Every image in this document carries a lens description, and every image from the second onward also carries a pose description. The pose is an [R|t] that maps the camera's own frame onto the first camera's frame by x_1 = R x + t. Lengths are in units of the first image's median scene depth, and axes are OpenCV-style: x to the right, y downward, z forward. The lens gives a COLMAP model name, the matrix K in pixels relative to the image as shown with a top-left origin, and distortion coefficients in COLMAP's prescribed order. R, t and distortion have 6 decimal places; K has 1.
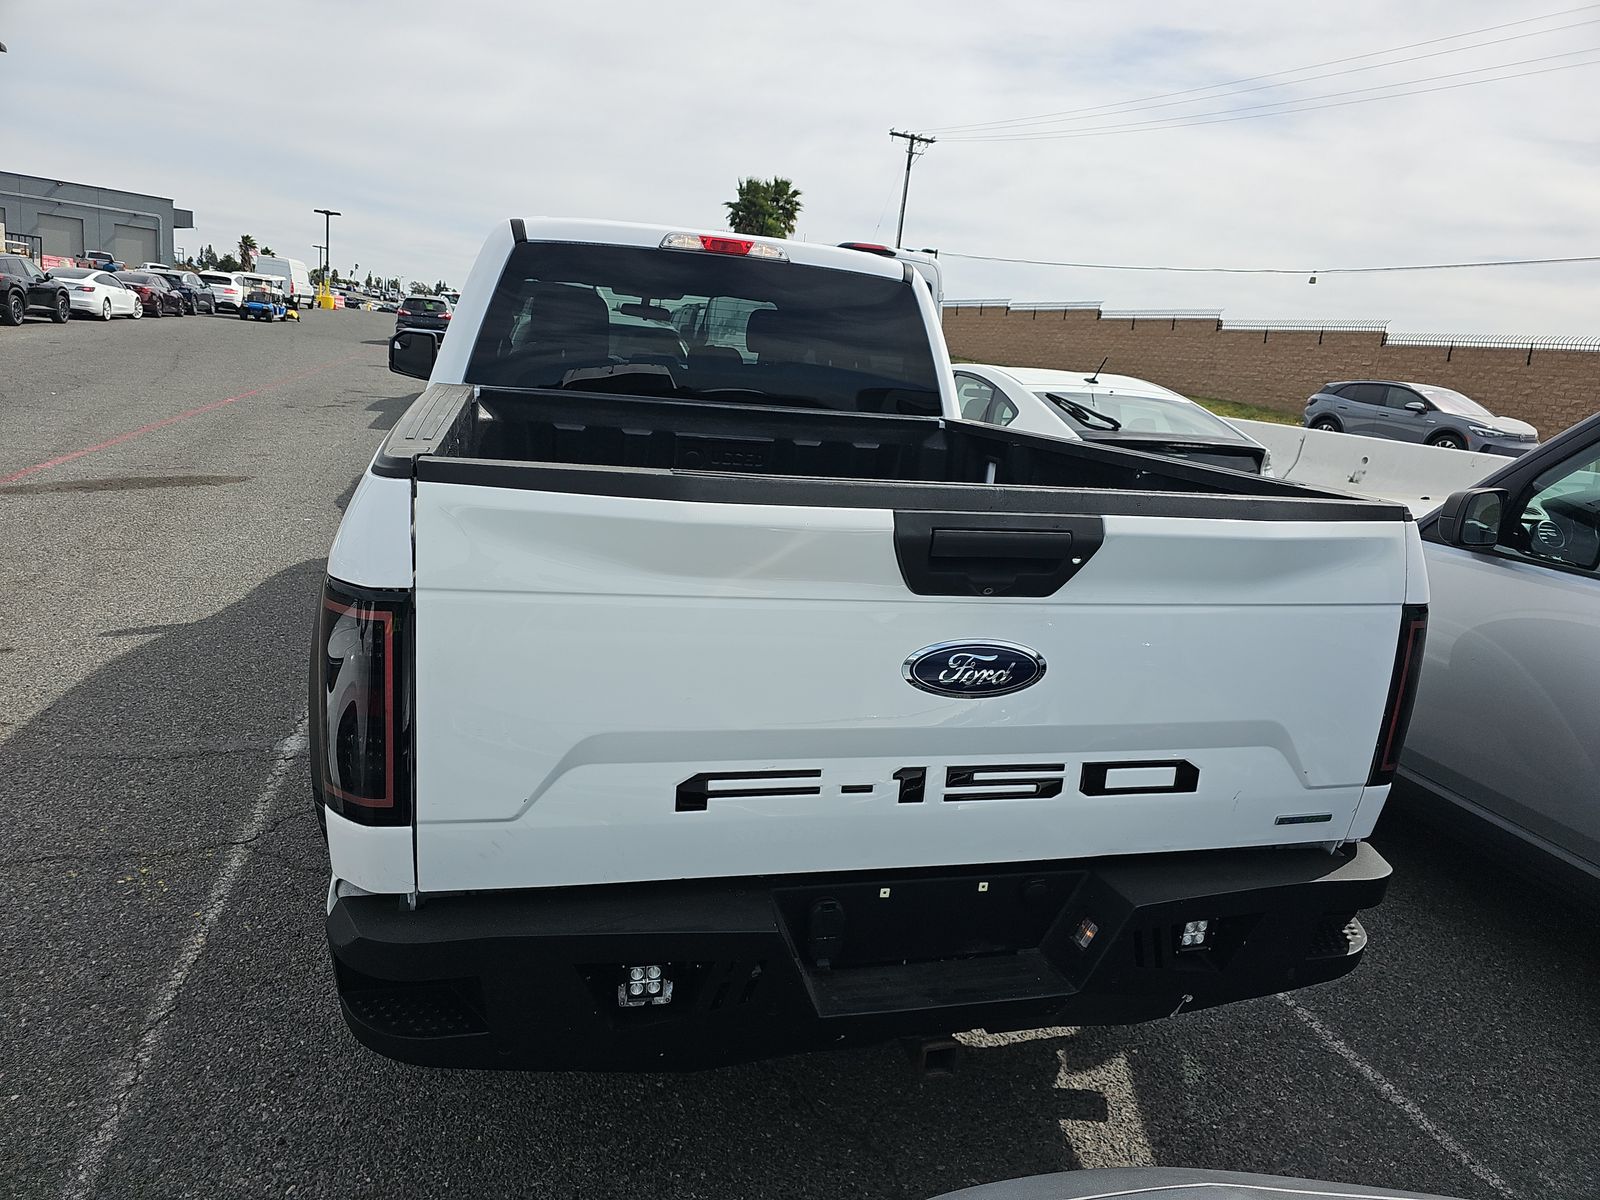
lens RADIAL K [[1053.9, 0, 799.1], [0, 1053.9, 578.4], [0, 0, 1]] dist [0.067244, -0.063695]
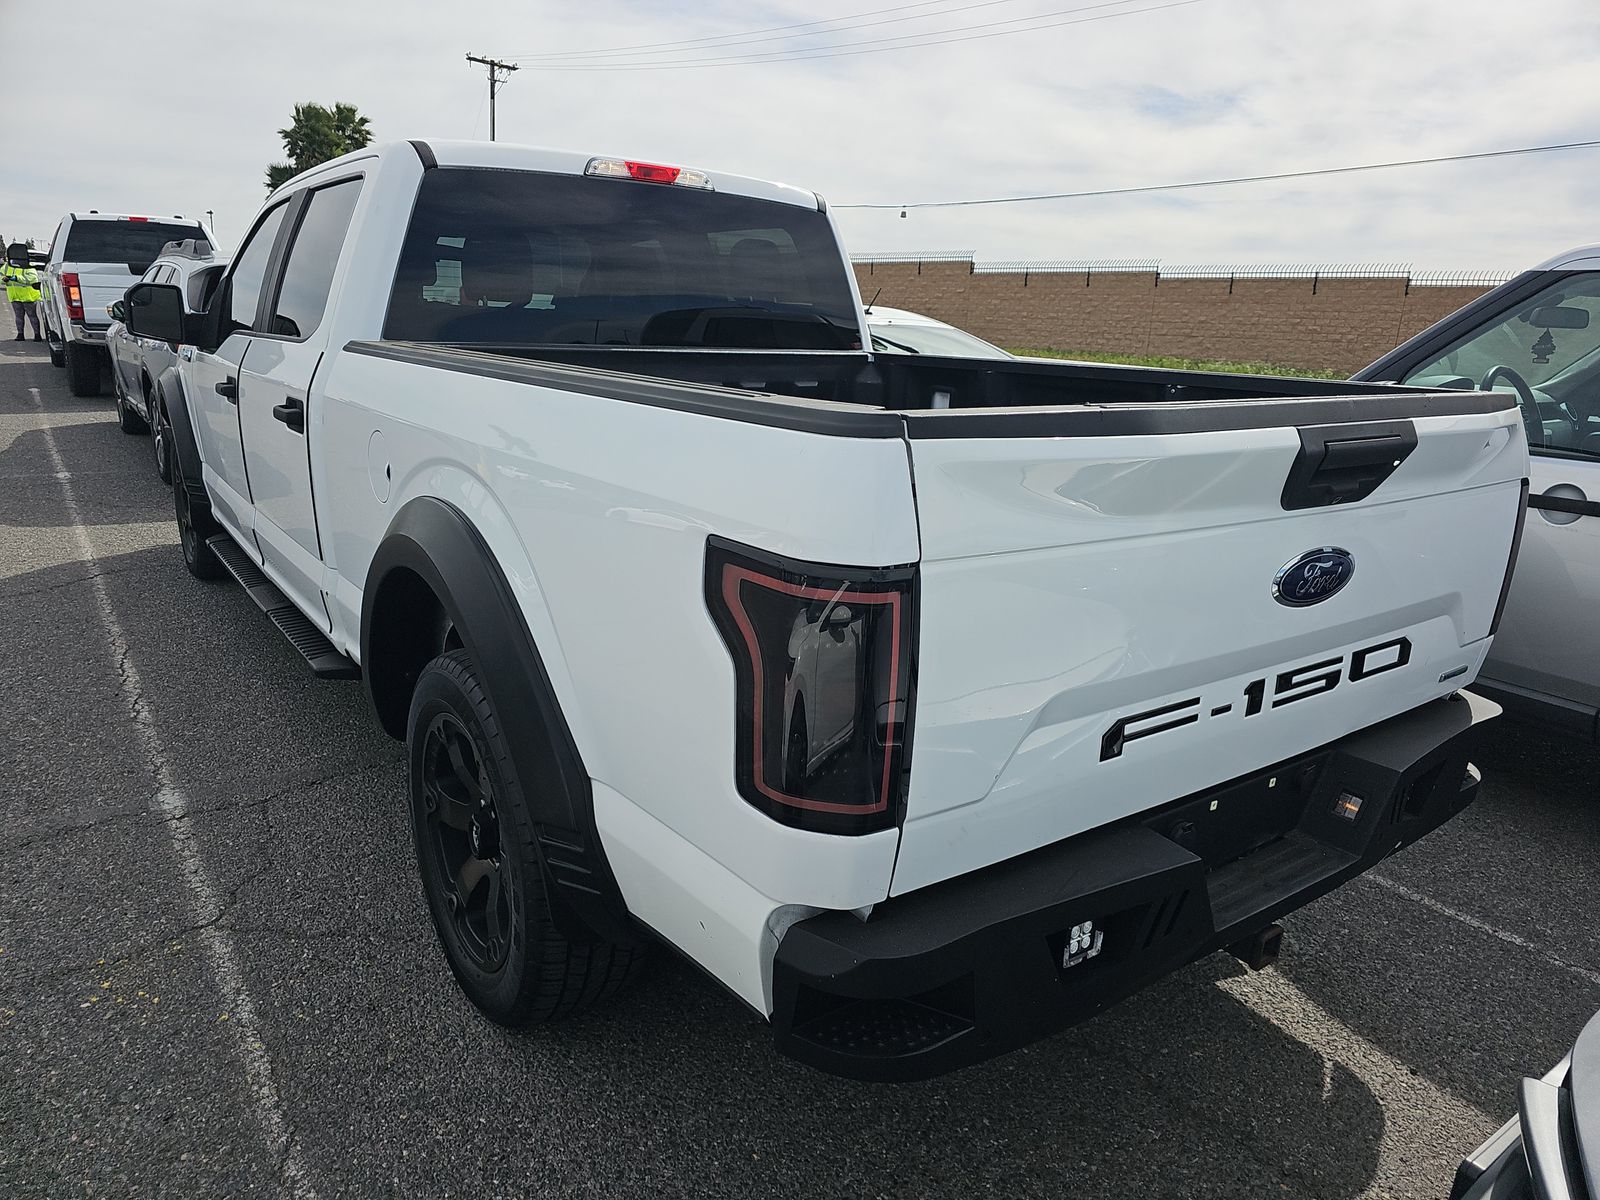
lens RADIAL K [[1050.0, 0, 793.1], [0, 1050.0, 593.0], [0, 0, 1]] dist [0.060221, -0.051429]
pose [[0.934944, -0.132593, 0.329087, -0.403814], [0.110429, 0.990222, 0.085239, -0.027168], [-0.337171, -0.043353, 0.940445, 0.116026]]
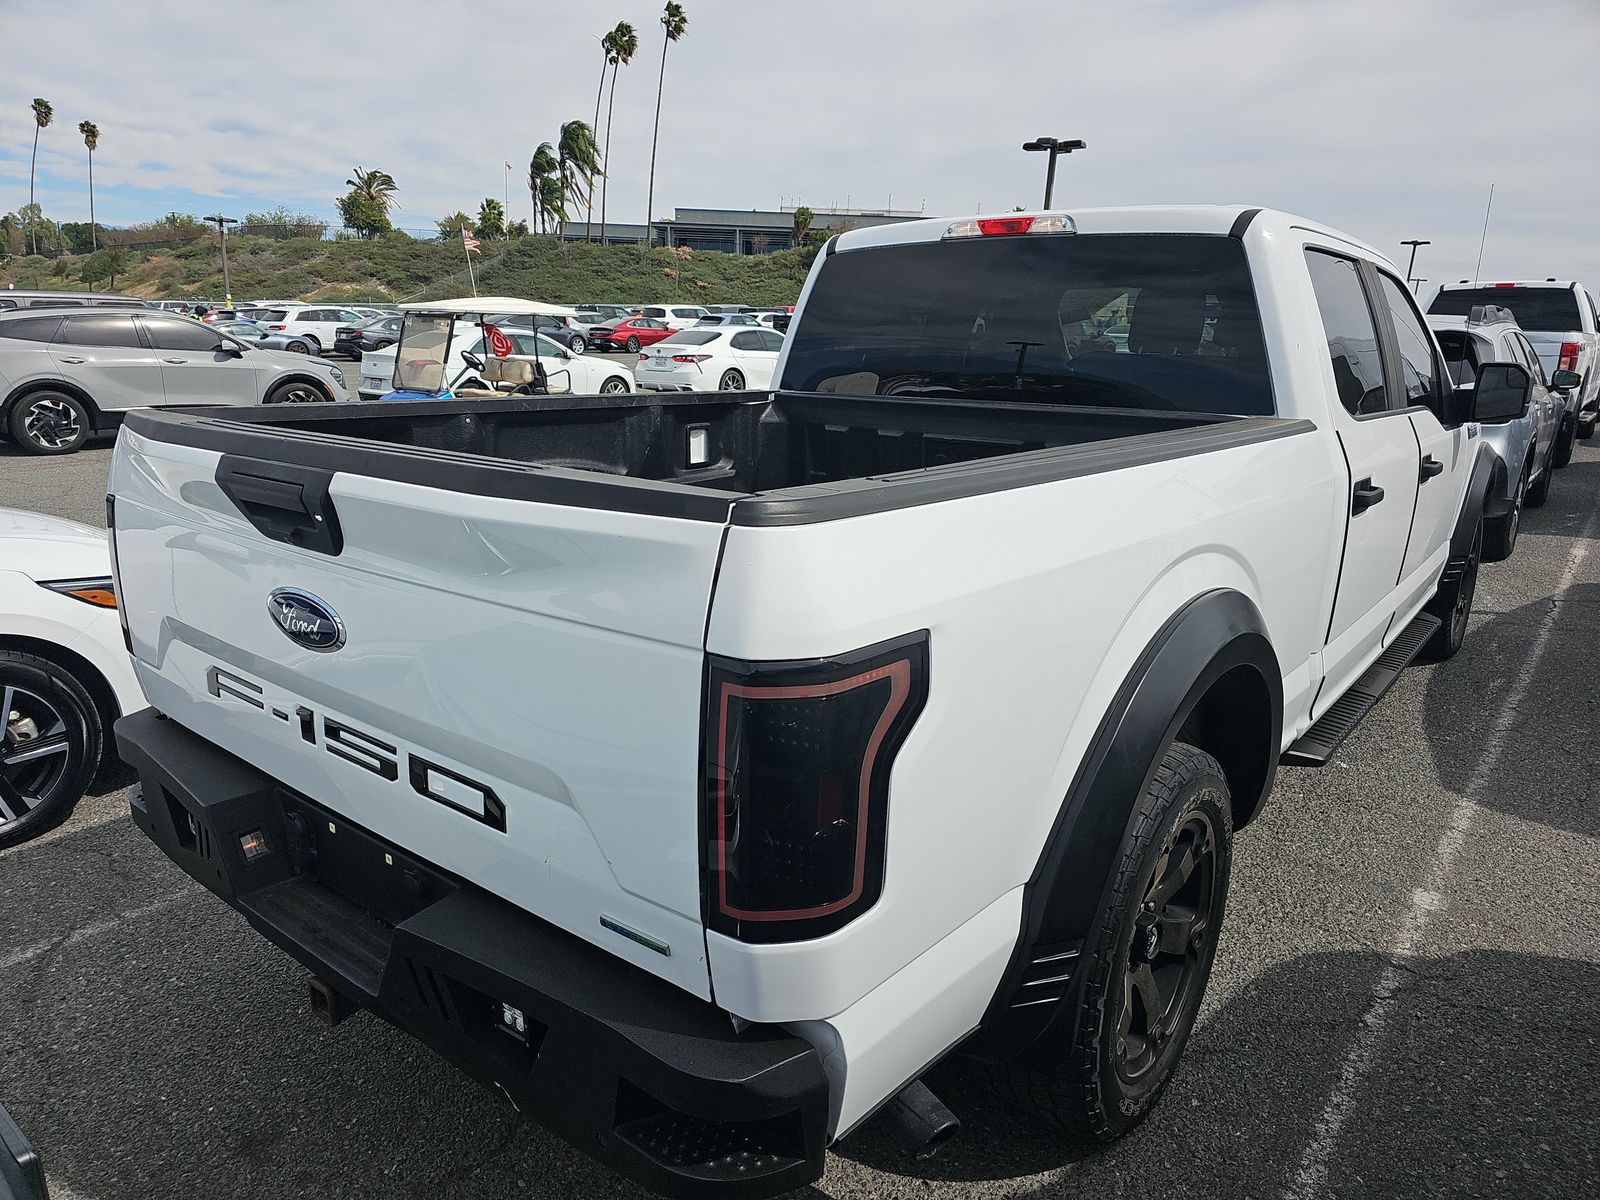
lens RADIAL K [[1050.0, 0, 793.1], [0, 1050.0, 593.0], [0, 0, 1]] dist [0.060221, -0.051429]
pose [[0.587807, 0.123052, -0.799588, 0.769313], [-0.142081, 0.988705, 0.047707, -0.033827], [0.796427, 0.085564, 0.598651, 0.465697]]
